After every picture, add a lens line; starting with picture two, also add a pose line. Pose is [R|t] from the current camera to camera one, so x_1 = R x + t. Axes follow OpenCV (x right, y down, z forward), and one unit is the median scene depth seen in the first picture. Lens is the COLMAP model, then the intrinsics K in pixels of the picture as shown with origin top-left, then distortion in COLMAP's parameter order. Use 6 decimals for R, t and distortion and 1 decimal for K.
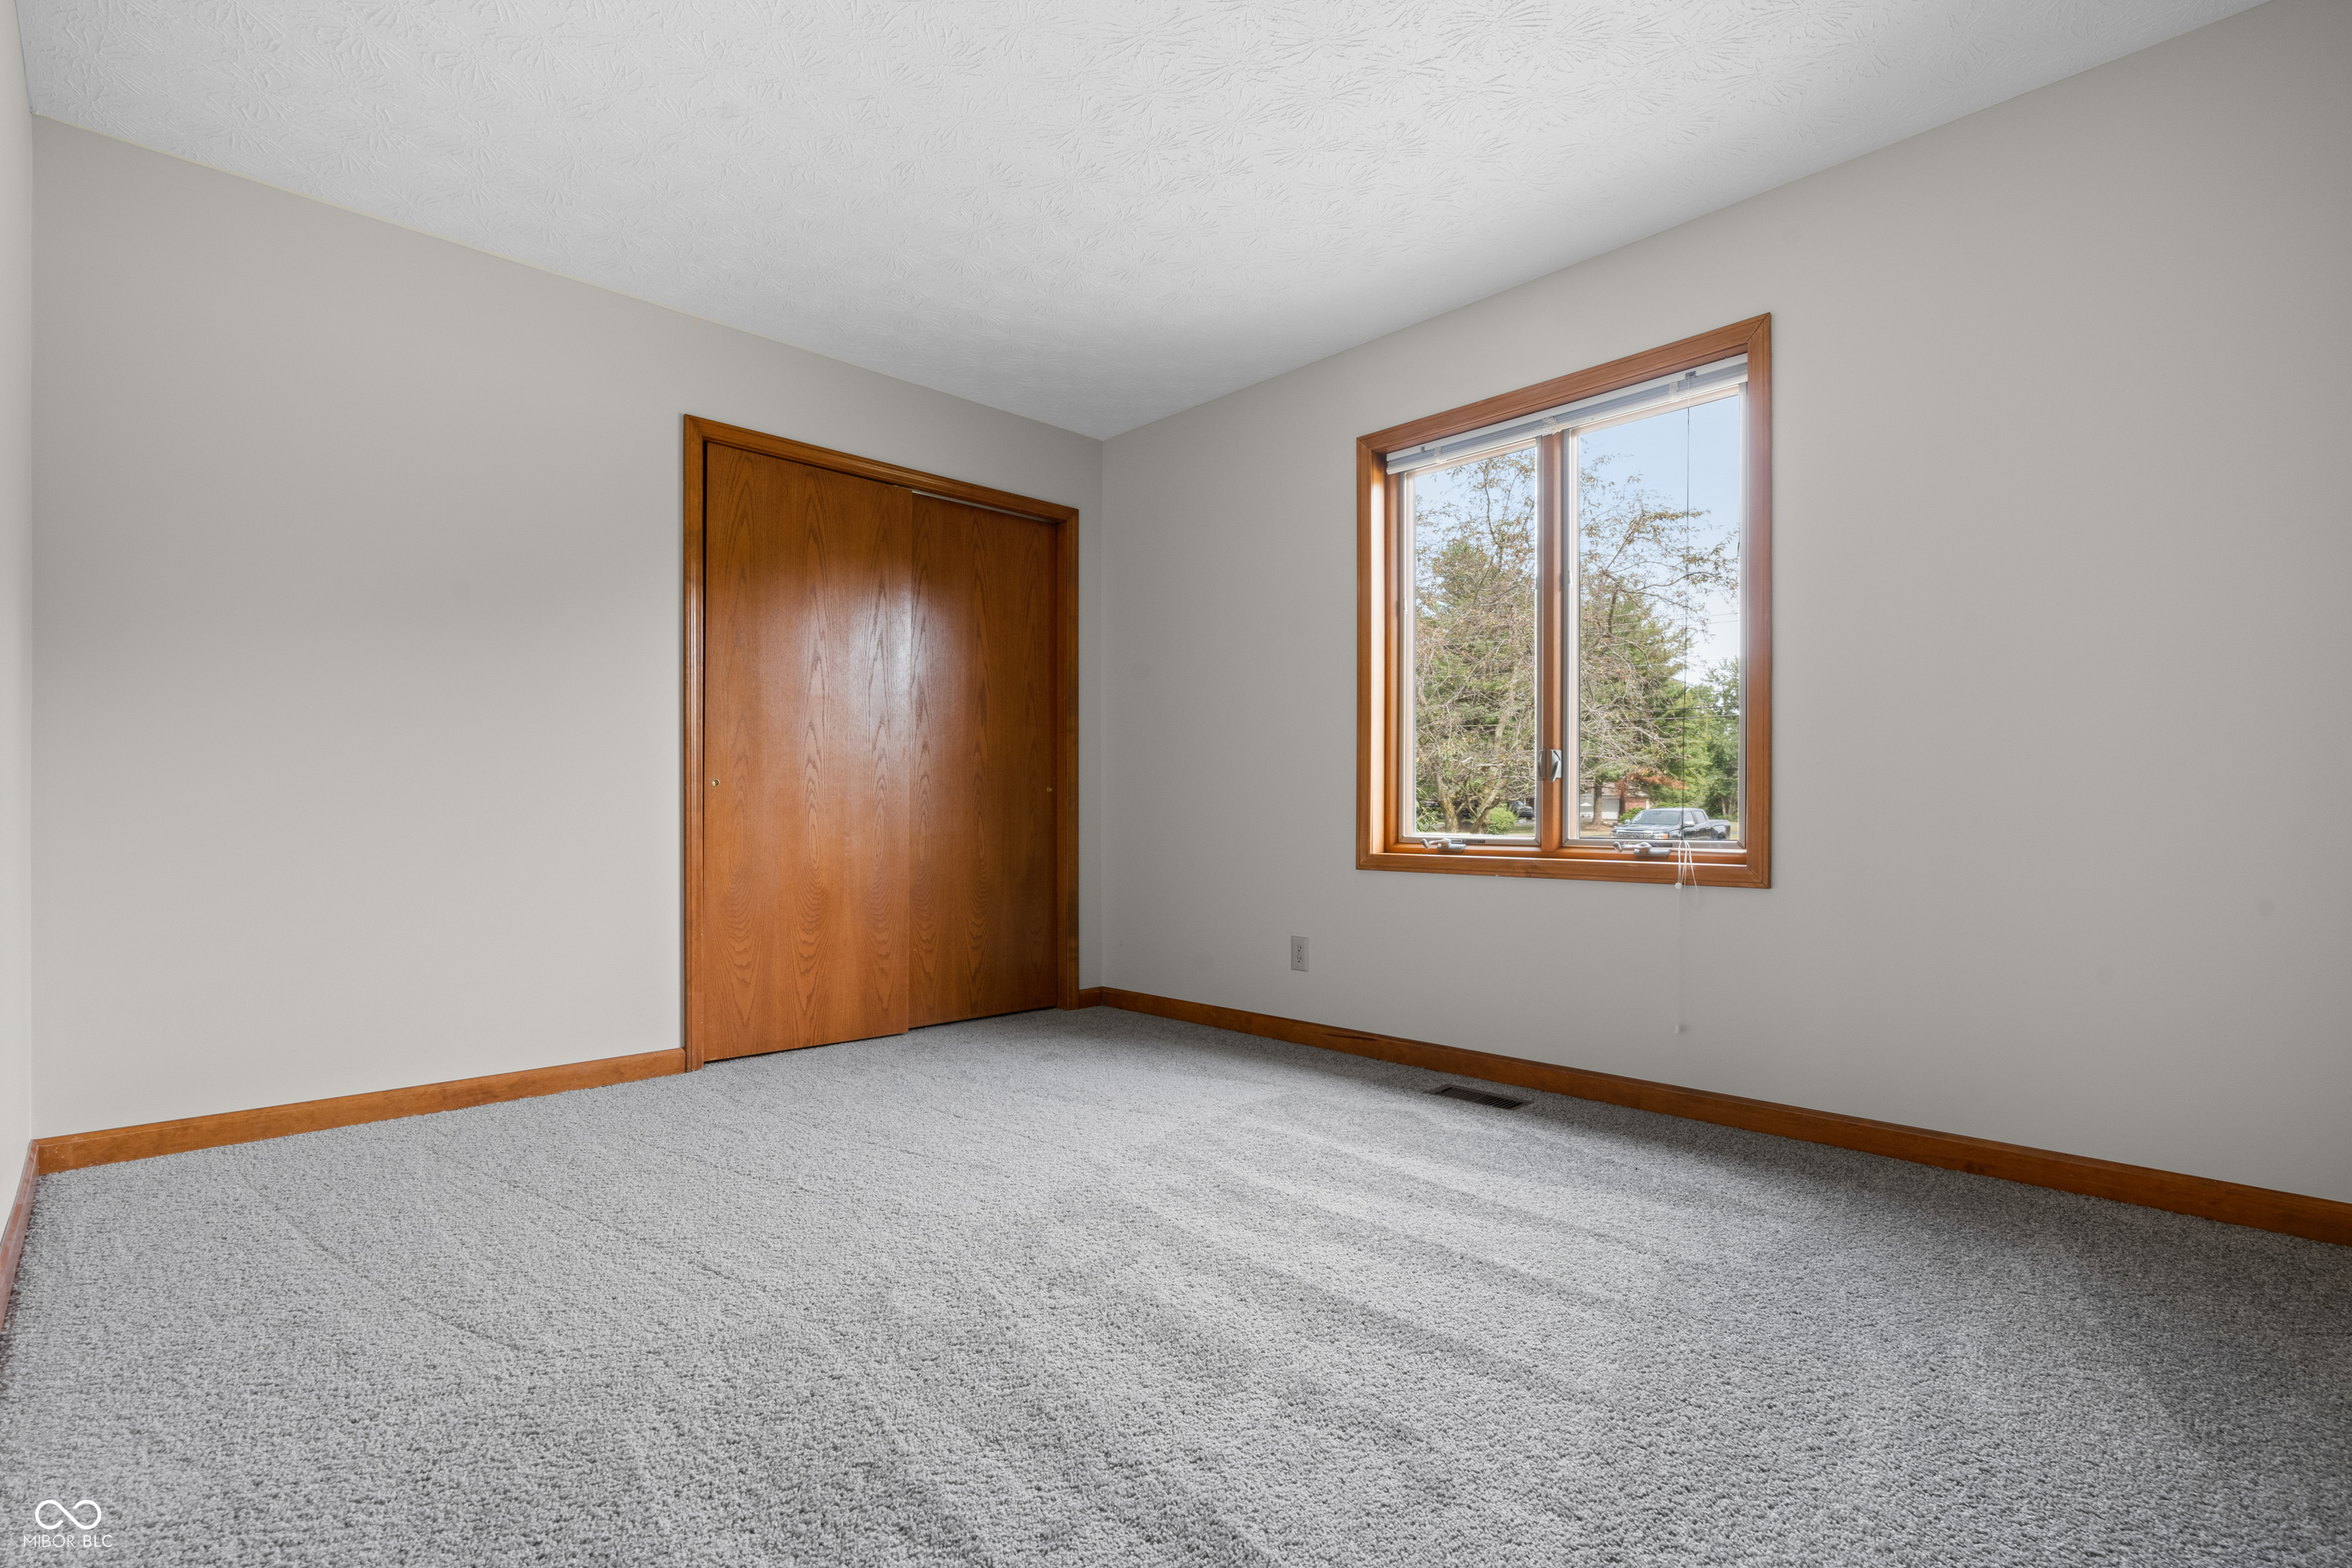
lens RADIAL K [[1109.2, 0, 1159.4], [0, 1109.2, 800.5], [0, 0, 1]] dist [0.000129, 0.000024]
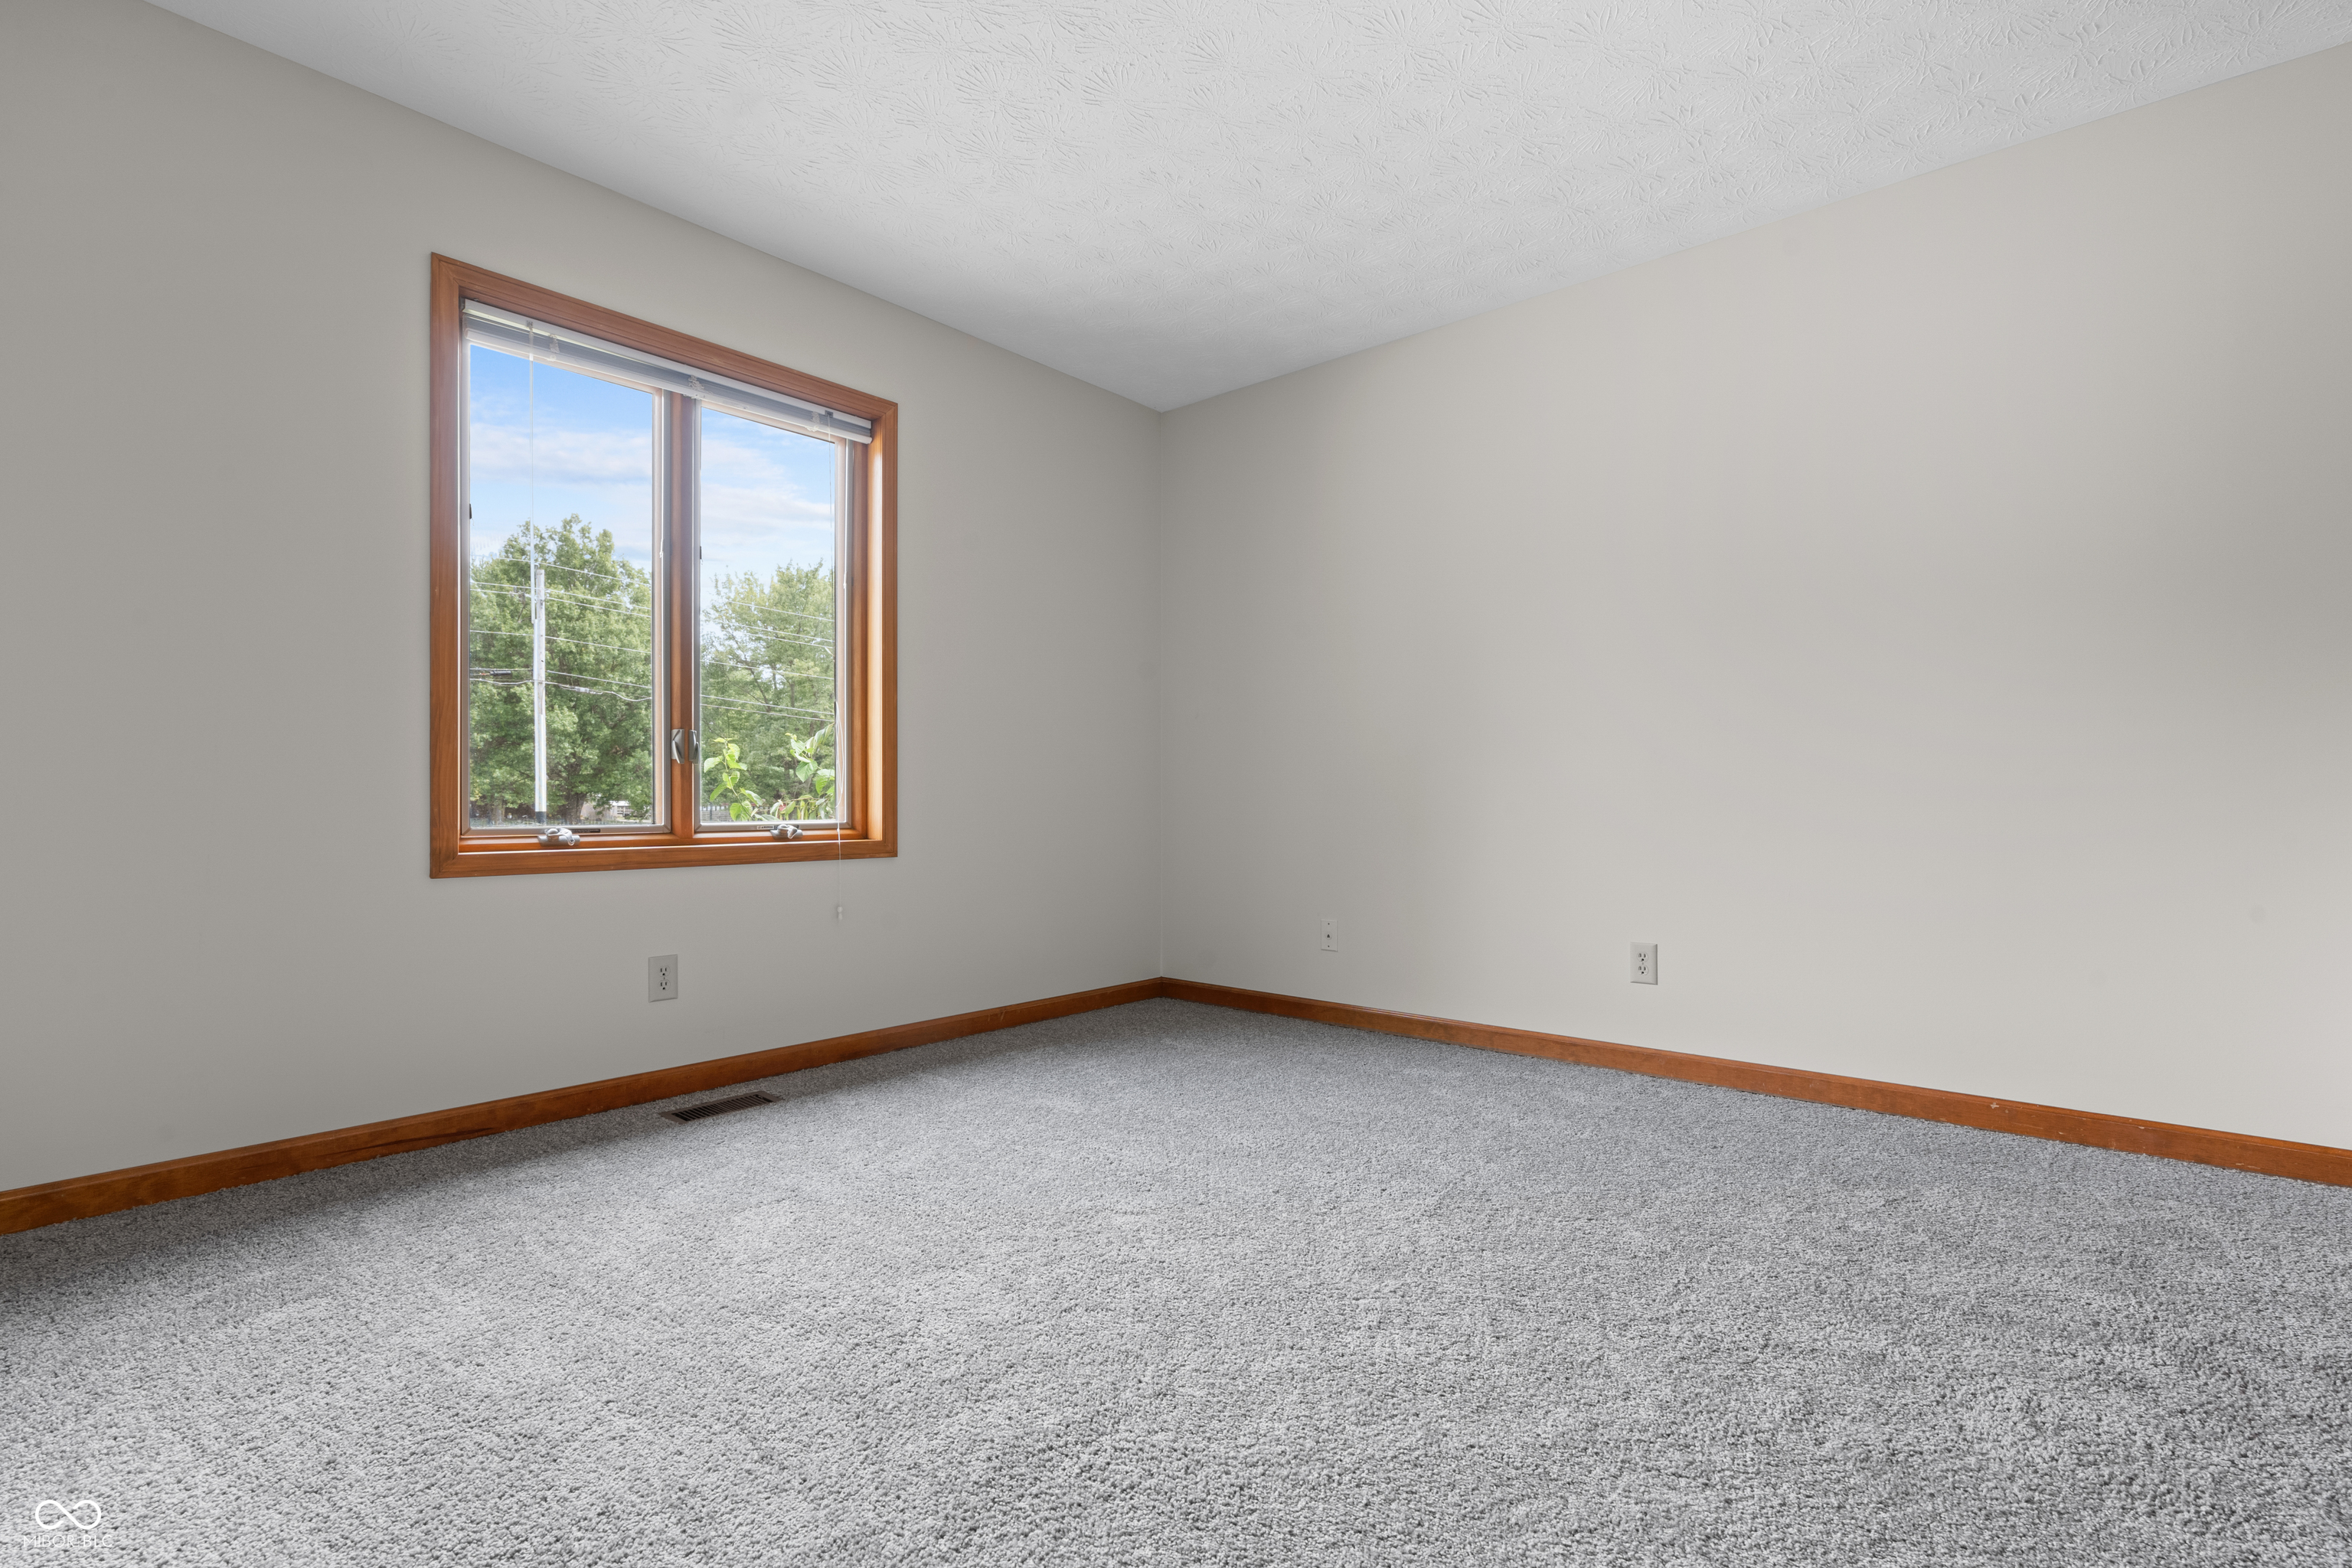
lens RADIAL K [[1109.2, 0, 1159.4], [0, 1109.2, 800.5], [0, 0, 1]] dist [0.000129, 0.000024]
pose [[-0.083248, -0.000367, 0.996529, -0.617613], [-0.009034, 0.999959, -0.000386, 0.009986], [-0.996488, -0.009035, -0.083248, 0.672483]]
